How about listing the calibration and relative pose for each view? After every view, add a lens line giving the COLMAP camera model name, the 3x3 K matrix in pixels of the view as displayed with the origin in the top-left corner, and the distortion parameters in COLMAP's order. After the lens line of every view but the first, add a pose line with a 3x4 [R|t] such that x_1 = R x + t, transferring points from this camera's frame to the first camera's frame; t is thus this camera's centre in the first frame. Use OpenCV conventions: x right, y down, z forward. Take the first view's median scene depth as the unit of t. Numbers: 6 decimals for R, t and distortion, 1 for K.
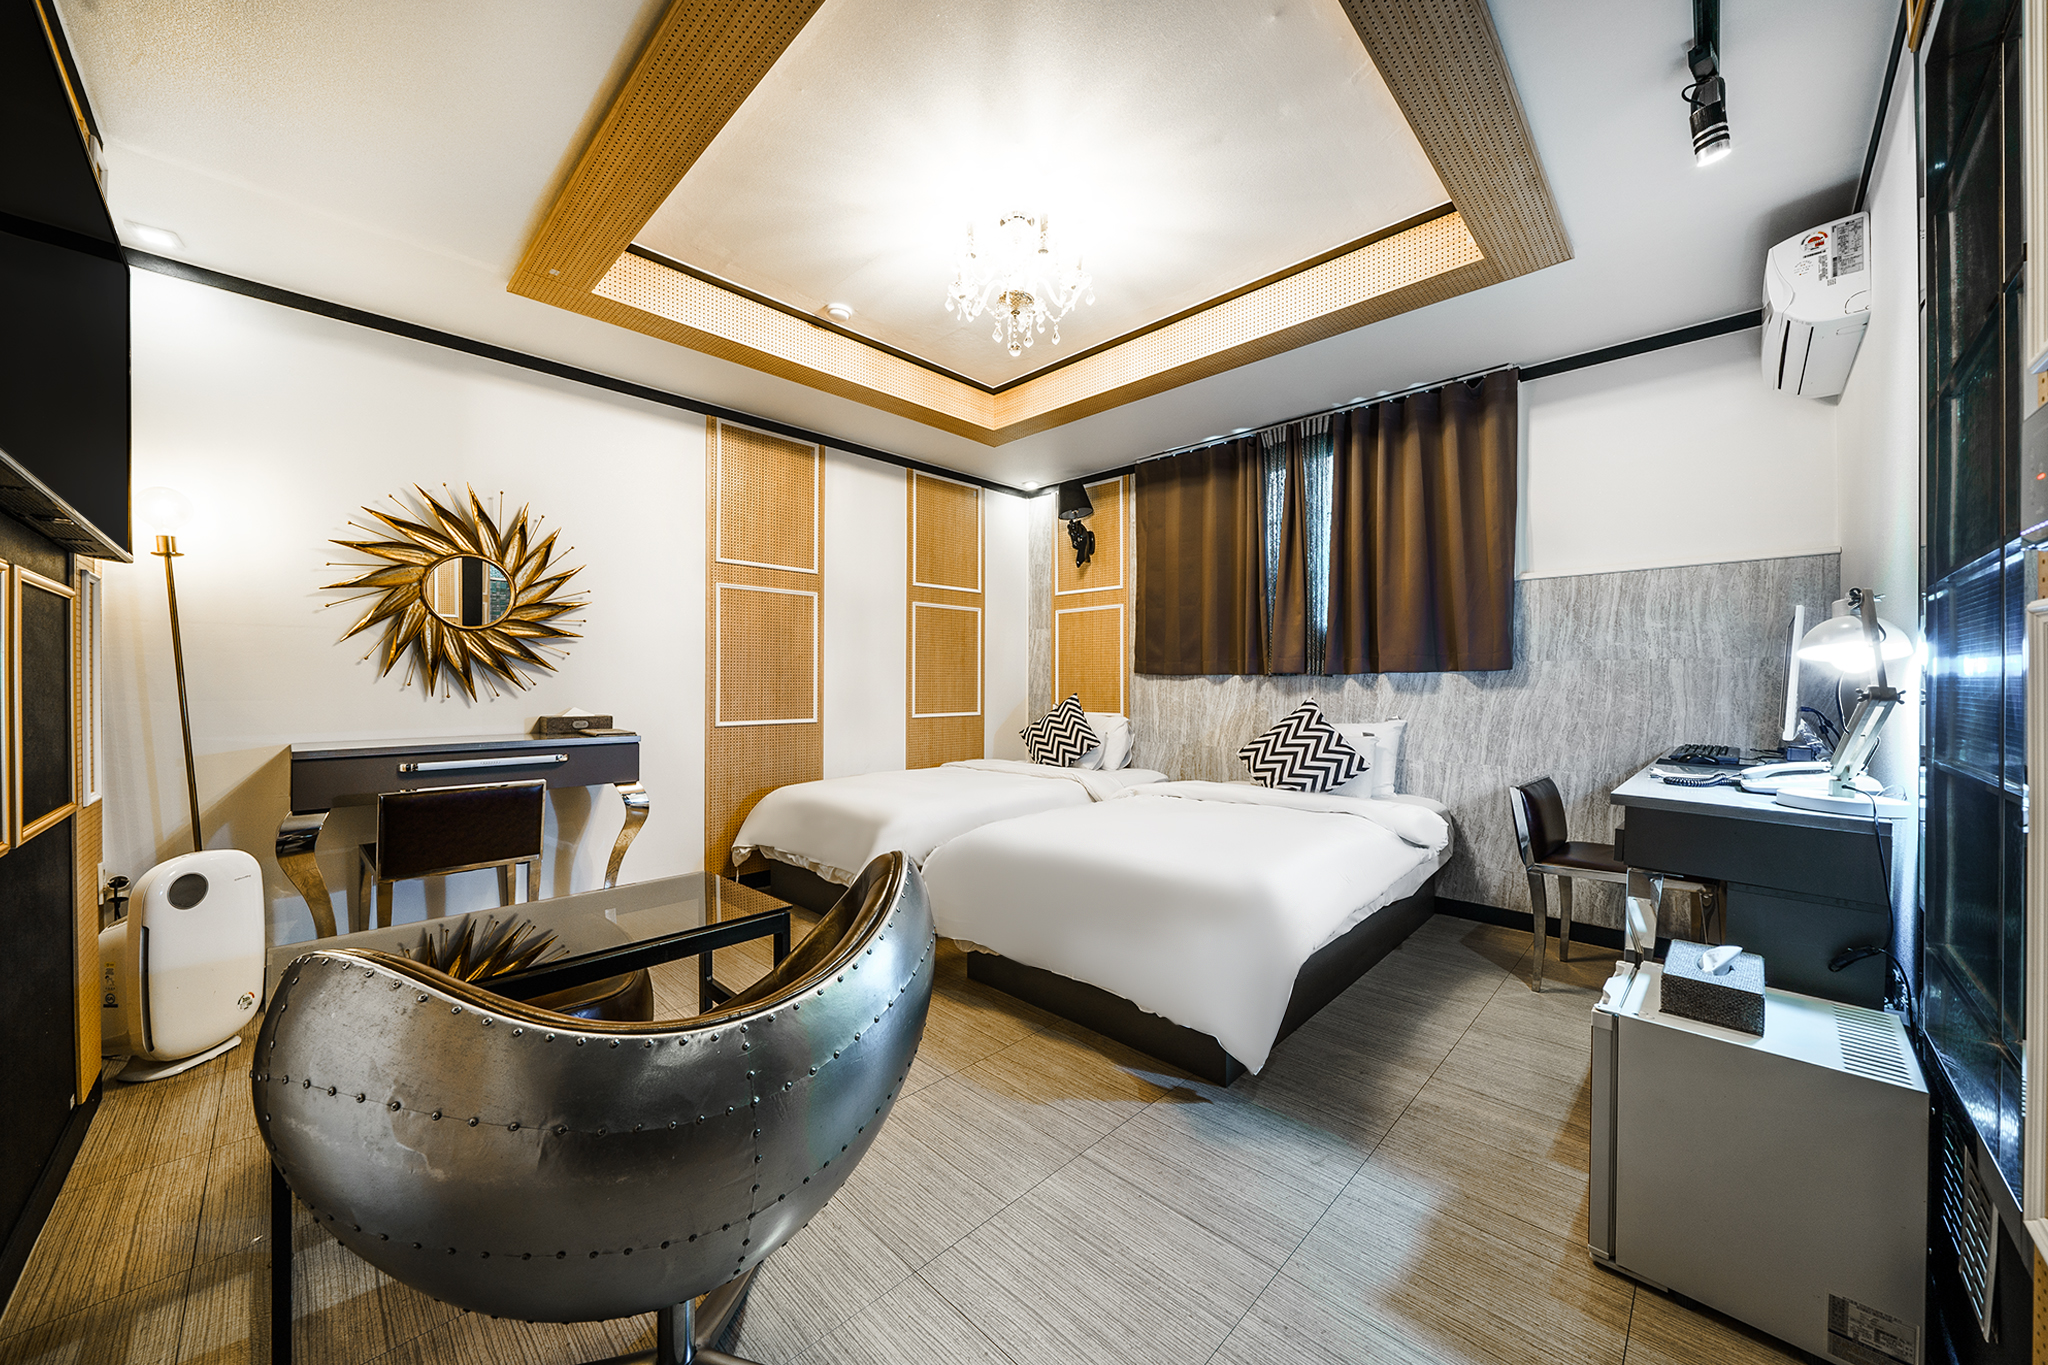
lens RADIAL K [[719.8, 0, 1012.9], [0, 719.8, 681.7], [0, 0, 1]] dist [-0.000281, -0.000052]
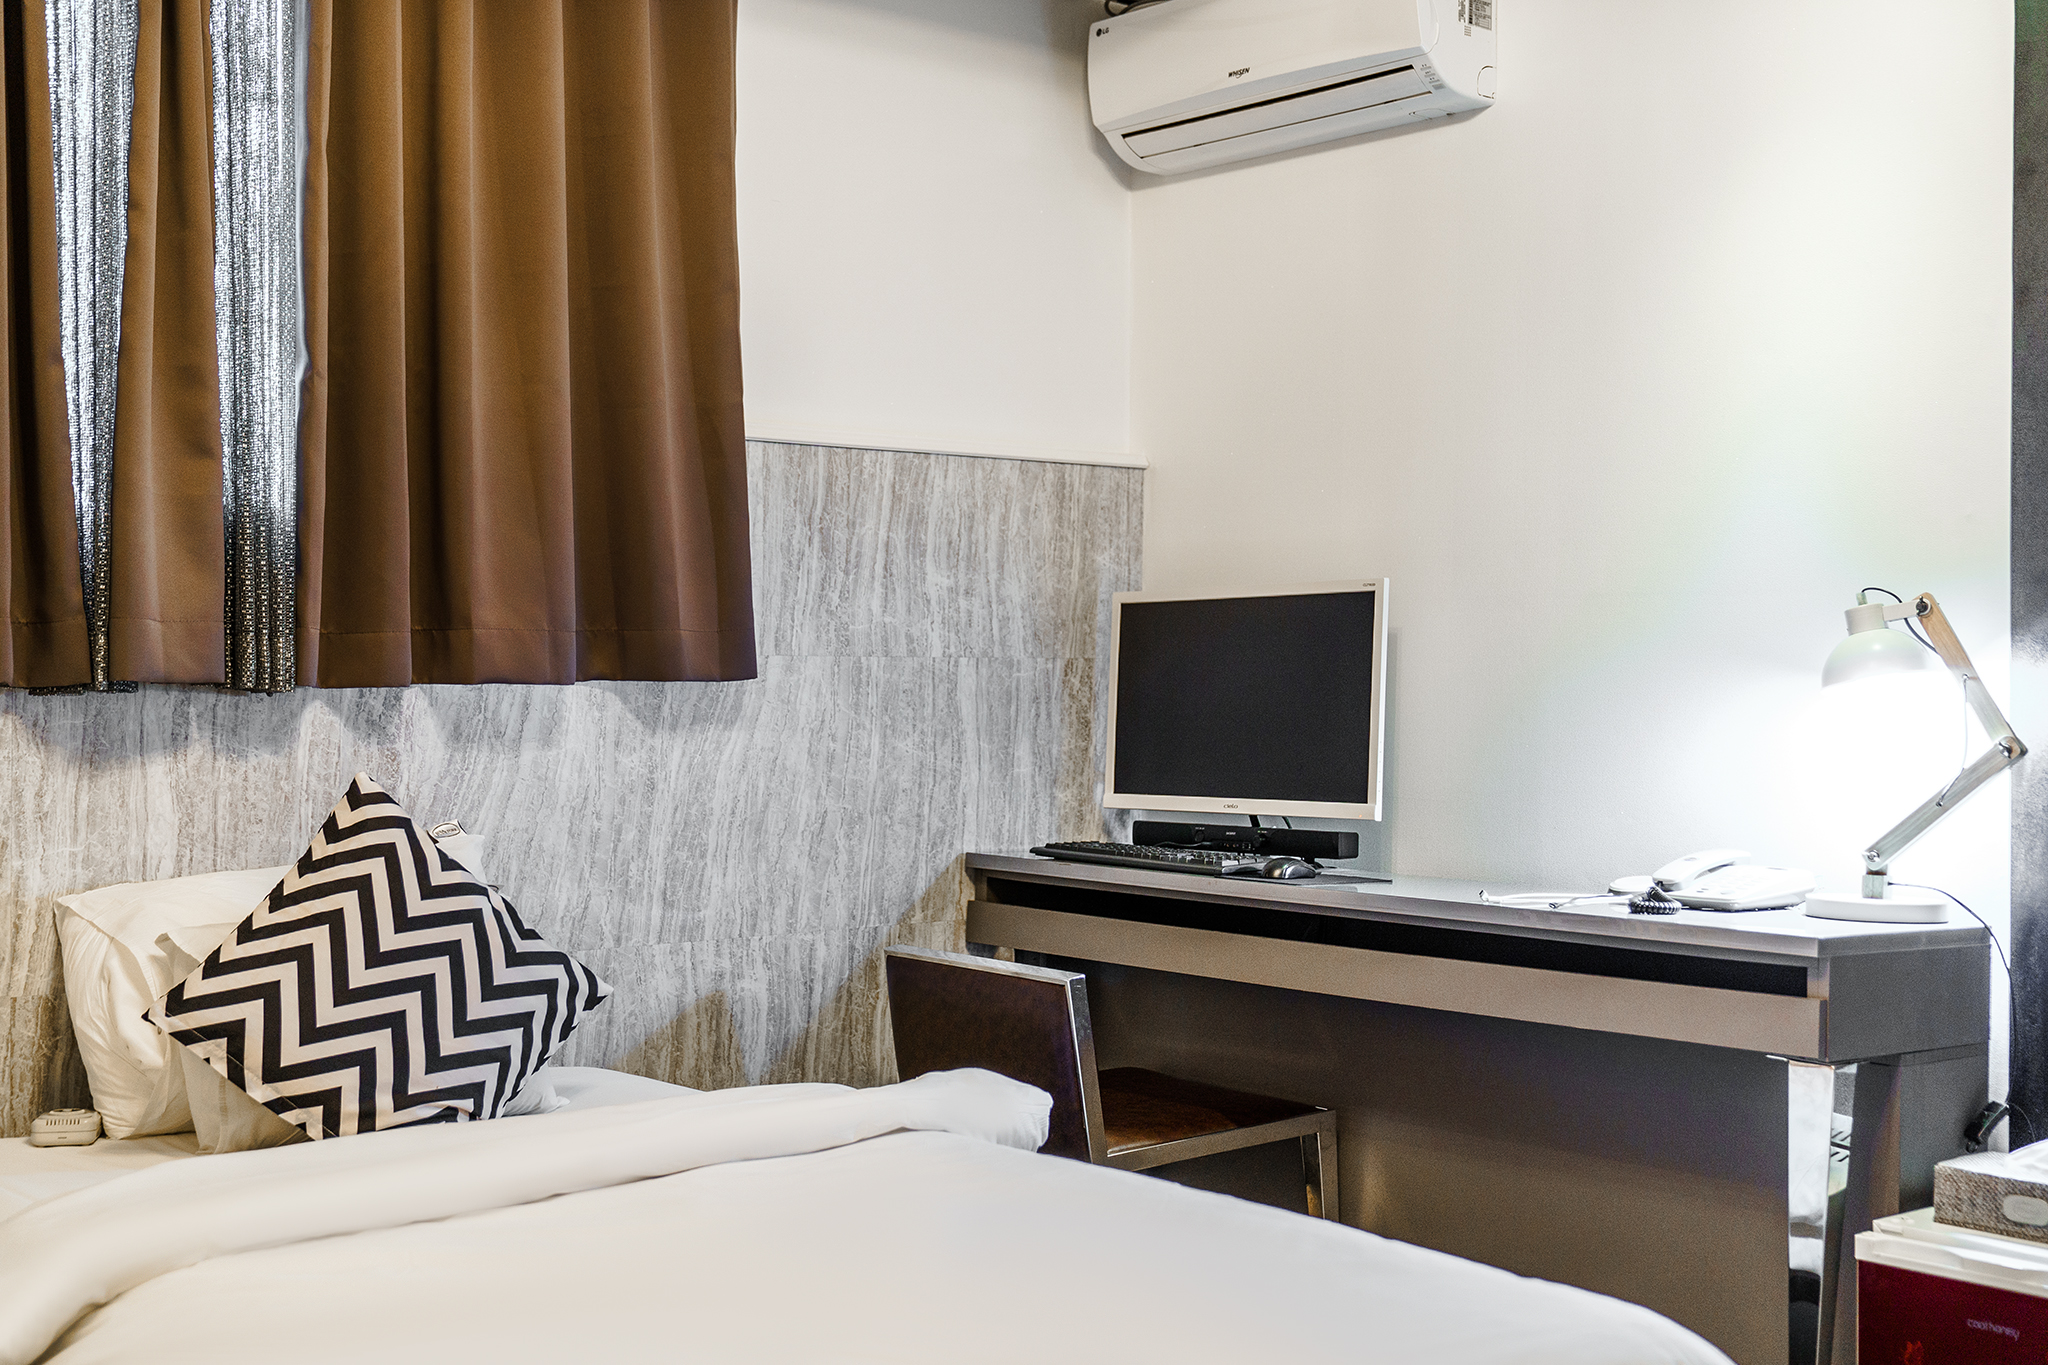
lens RADIAL K [[2441.8, 0, 1021.0], [0, 2441.8, 683.2], [0, 0, 1]] dist [-0.028610, 0.000000]
pose [[0.074848, -0.004017, 0.997187, -0.427922], [-0.005694, 0.999974, 0.004456, -0.015893], [-0.997179, -0.006012, 0.074823, 0.593963]]
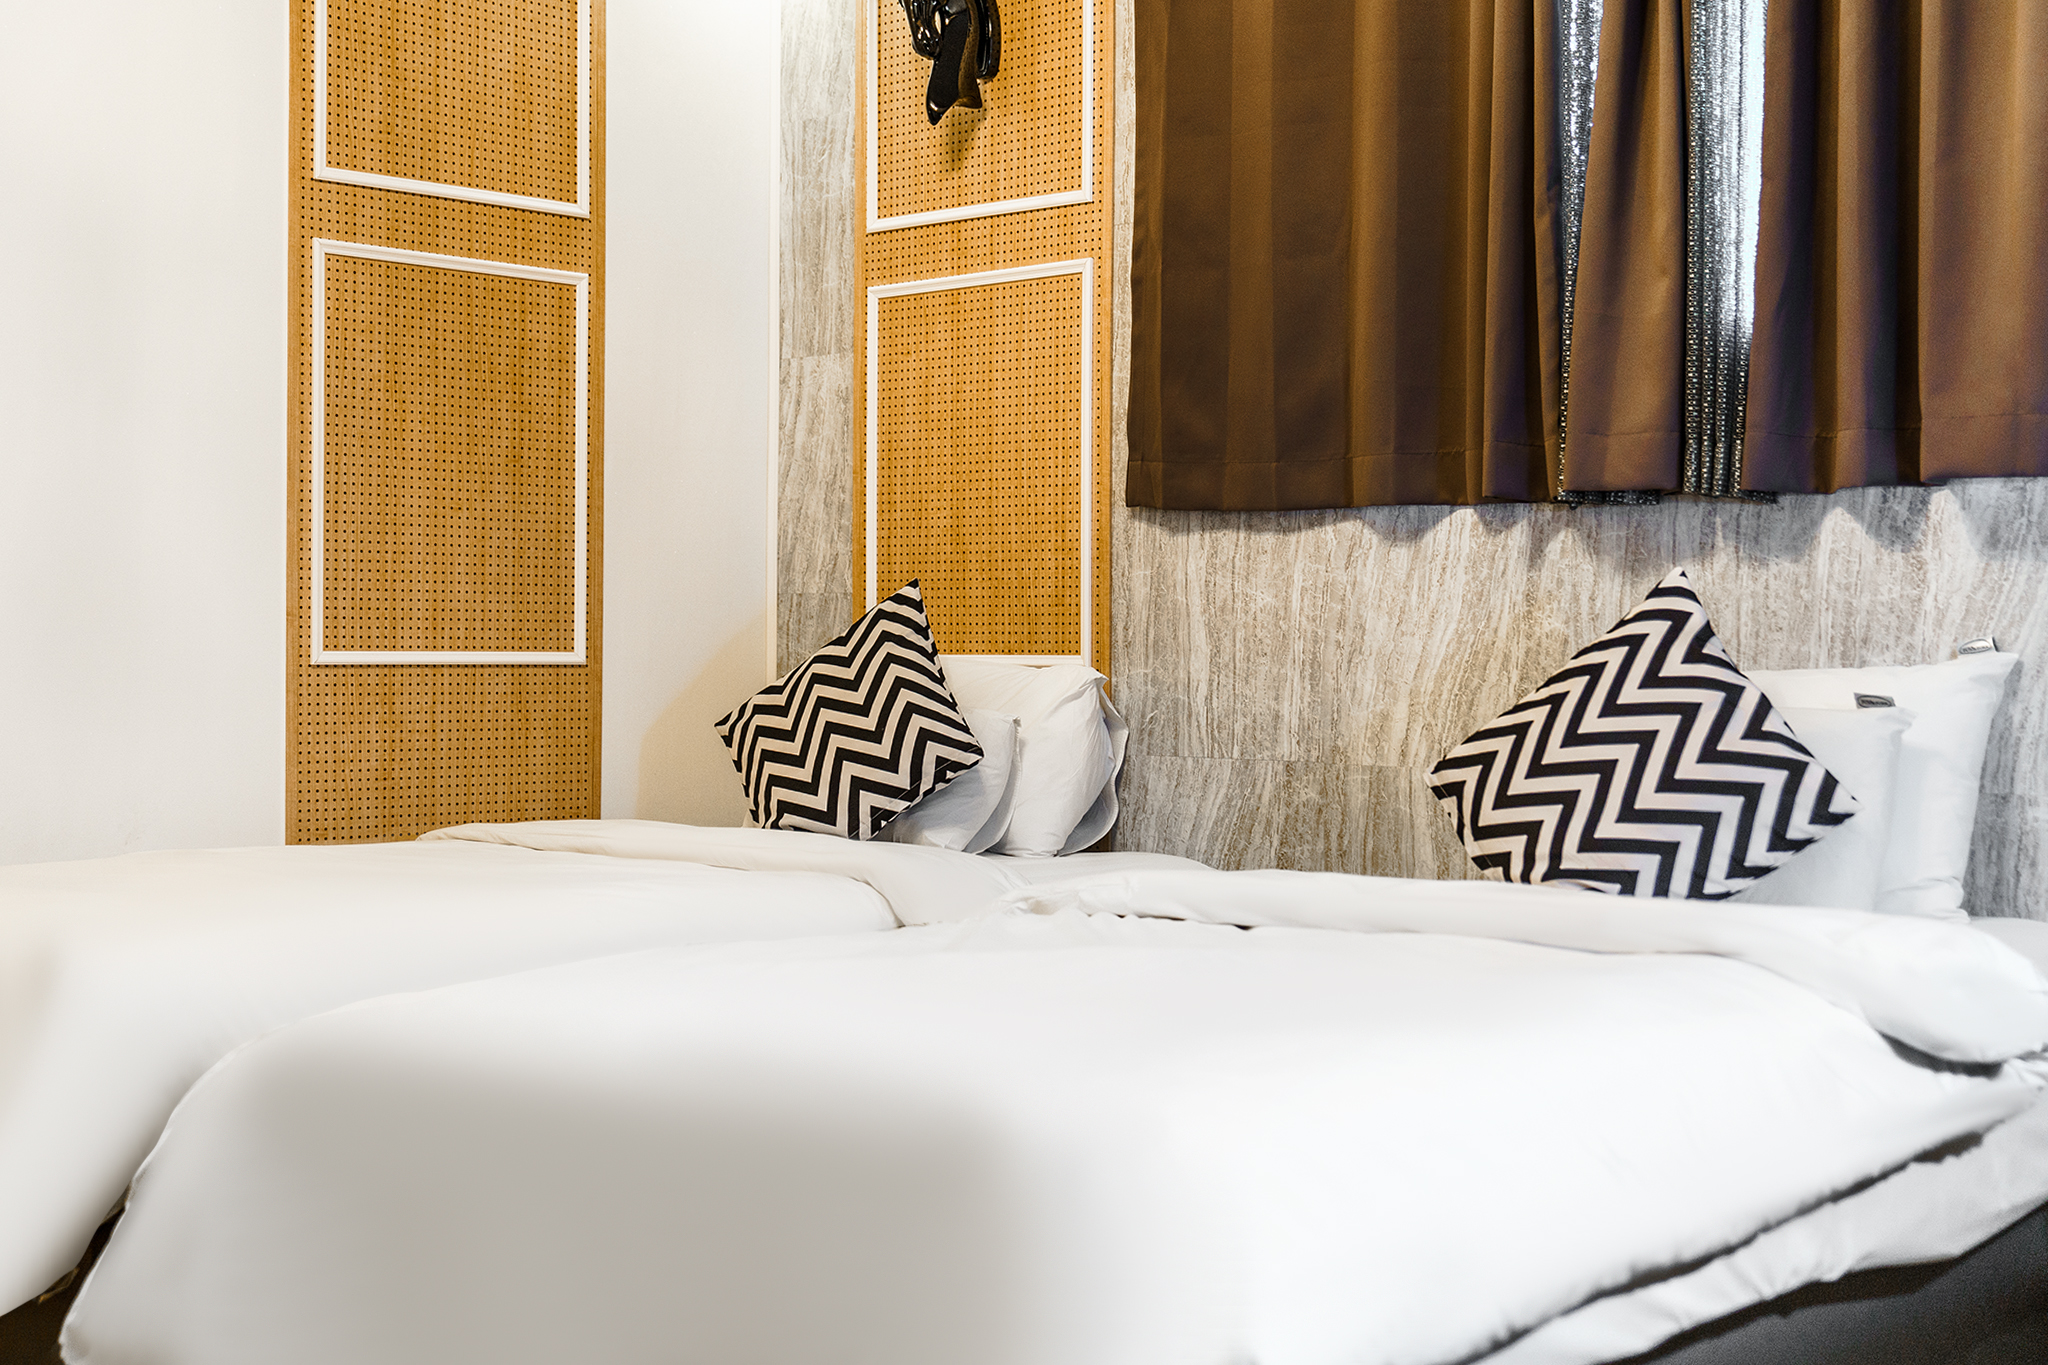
lens RADIAL K [[2613.8, 0, 1023.8], [0, 2613.8, 685.2], [0, 0, 1]] dist [0.031829, 0.000000]
pose [[0.999767, 0.006878, 0.020475, 0.123703], [-0.007216, 0.999838, 0.016509, 0.044955], [-0.020358, -0.016653, 0.999654, -0.002960]]
